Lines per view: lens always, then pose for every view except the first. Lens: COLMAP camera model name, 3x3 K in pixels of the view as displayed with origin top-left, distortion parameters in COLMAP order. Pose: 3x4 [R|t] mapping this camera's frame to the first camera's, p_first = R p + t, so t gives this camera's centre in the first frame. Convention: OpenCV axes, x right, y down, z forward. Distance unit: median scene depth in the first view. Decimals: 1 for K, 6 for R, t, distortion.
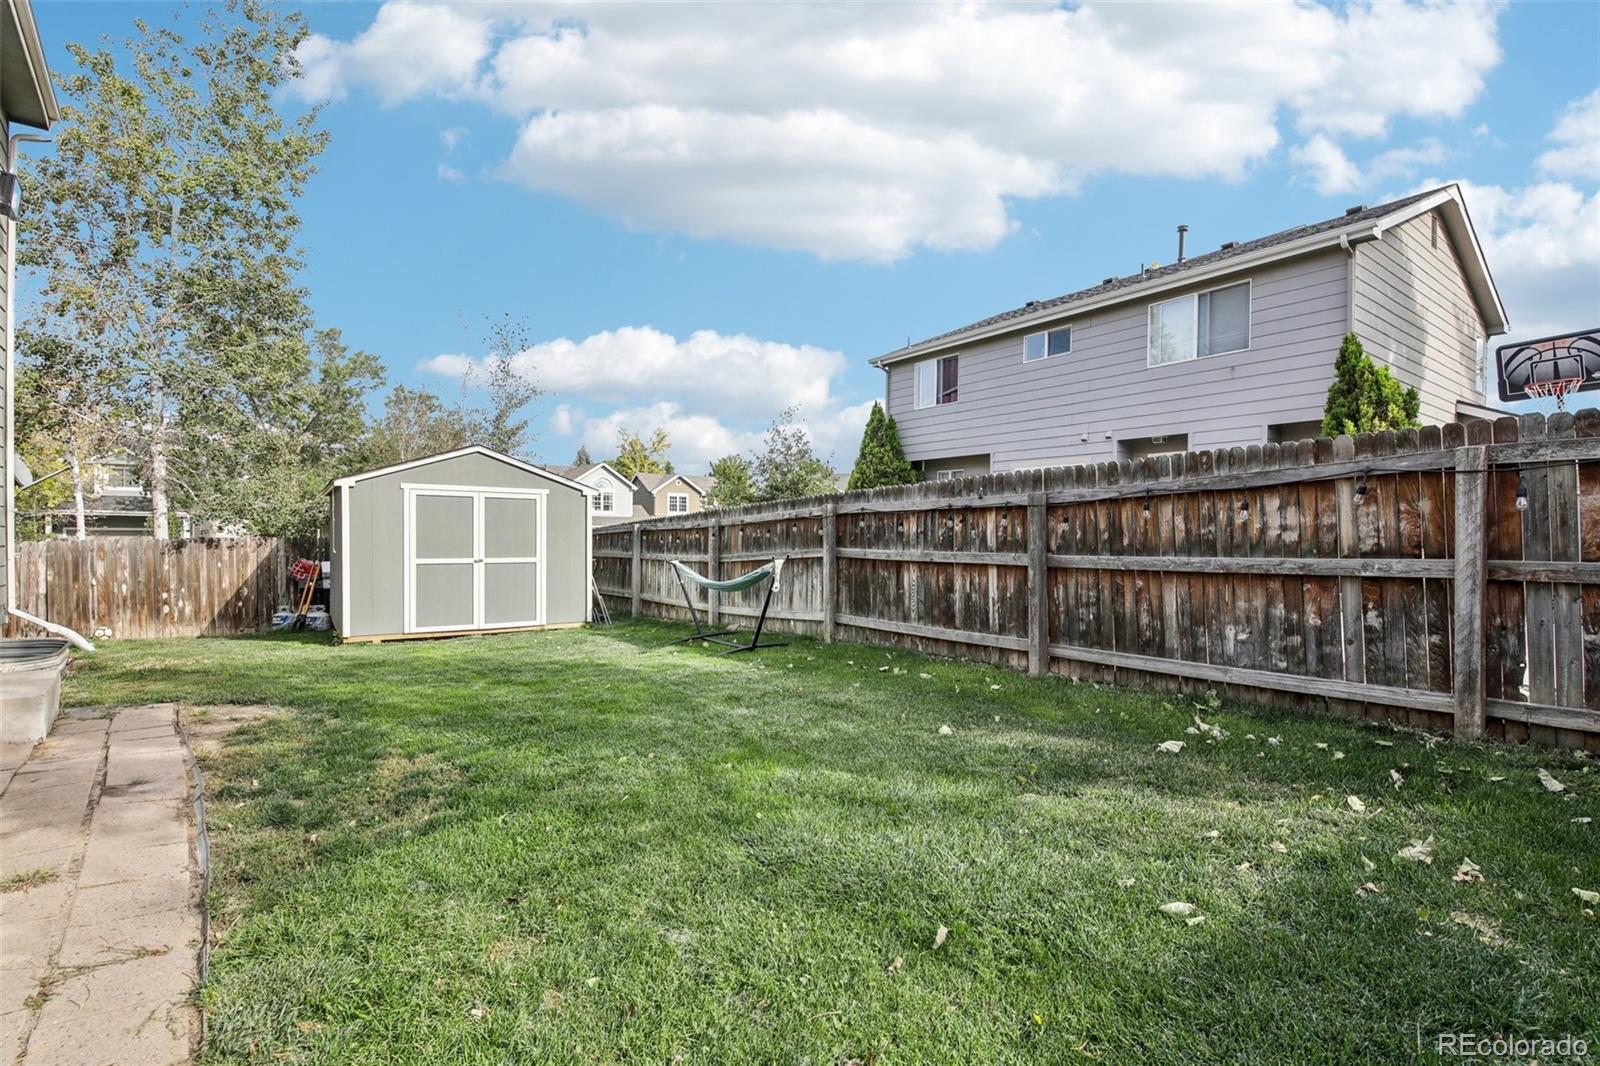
lens RADIAL K [[715.0, 0, 805.4], [0, 715.0, 533.7], [0, 0, 1]] dist [-0.000444, -0.000119]
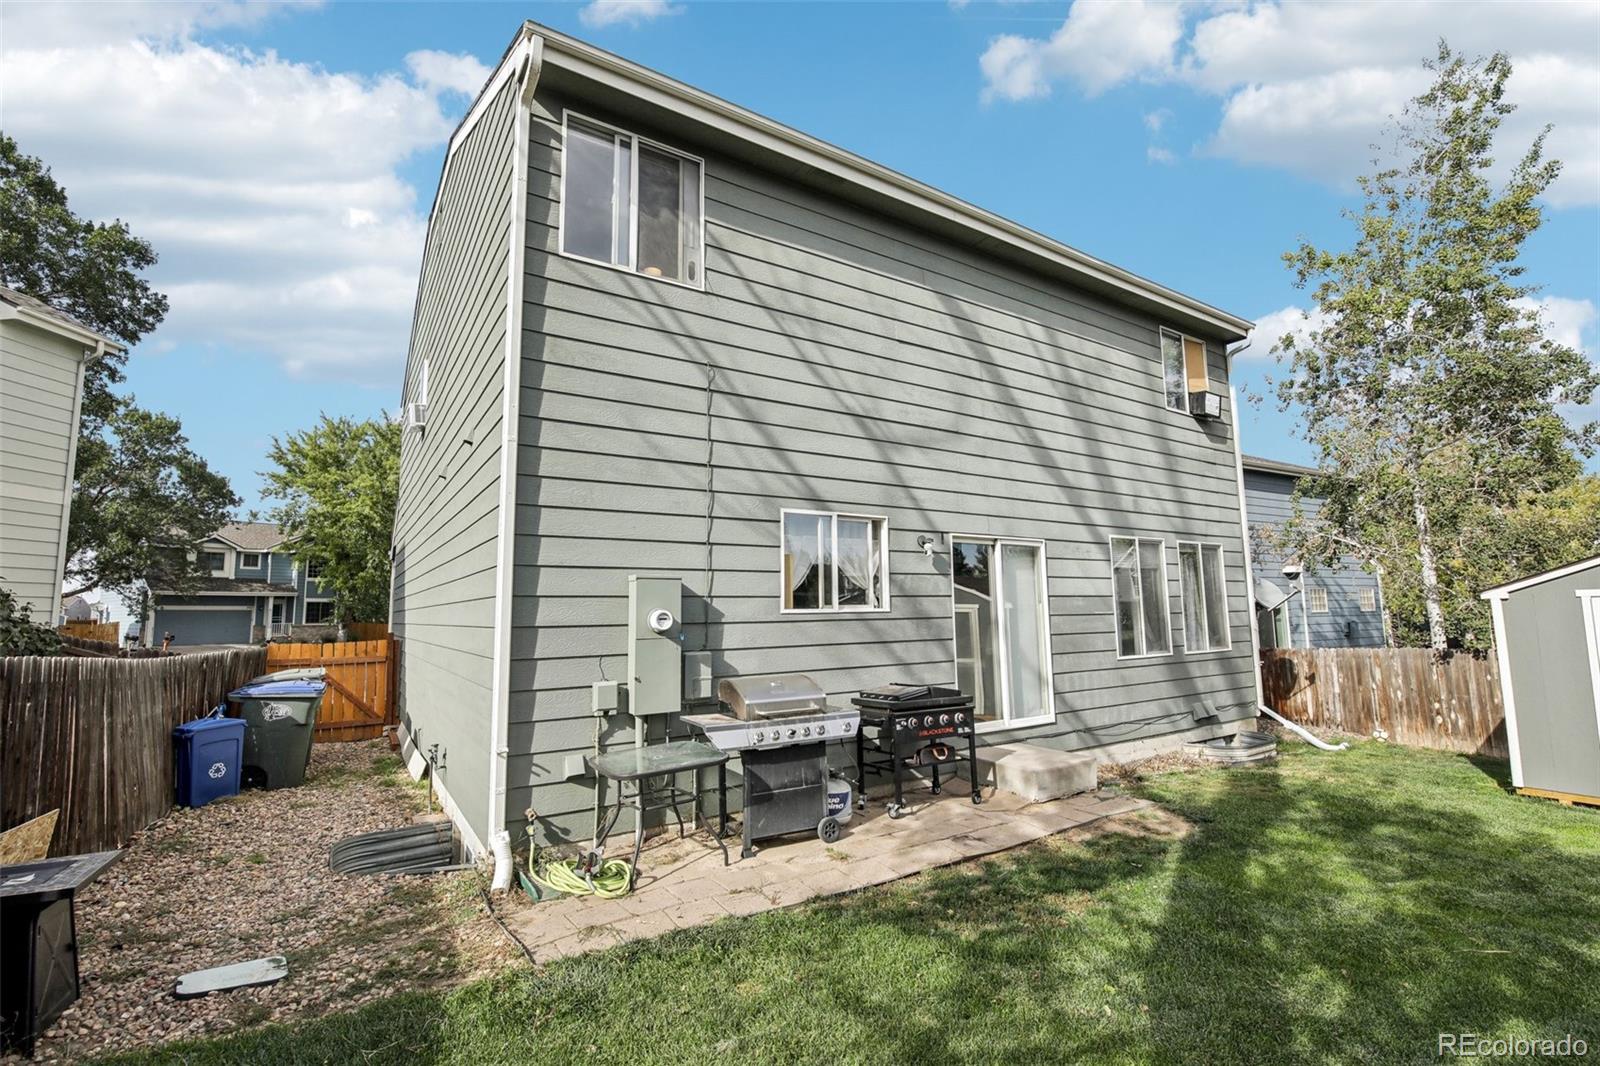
lens RADIAL K [[715.0, 0, 805.4], [0, 715.0, 533.7], [0, 0, 1]] dist [-0.000444, -0.000119]
pose [[-0.136546, -0.114079, -0.984043, 0.696597], [0.017426, 0.992917, -0.117526, -0.136859], [0.990480, -0.033196, -0.133591, 0.749116]]
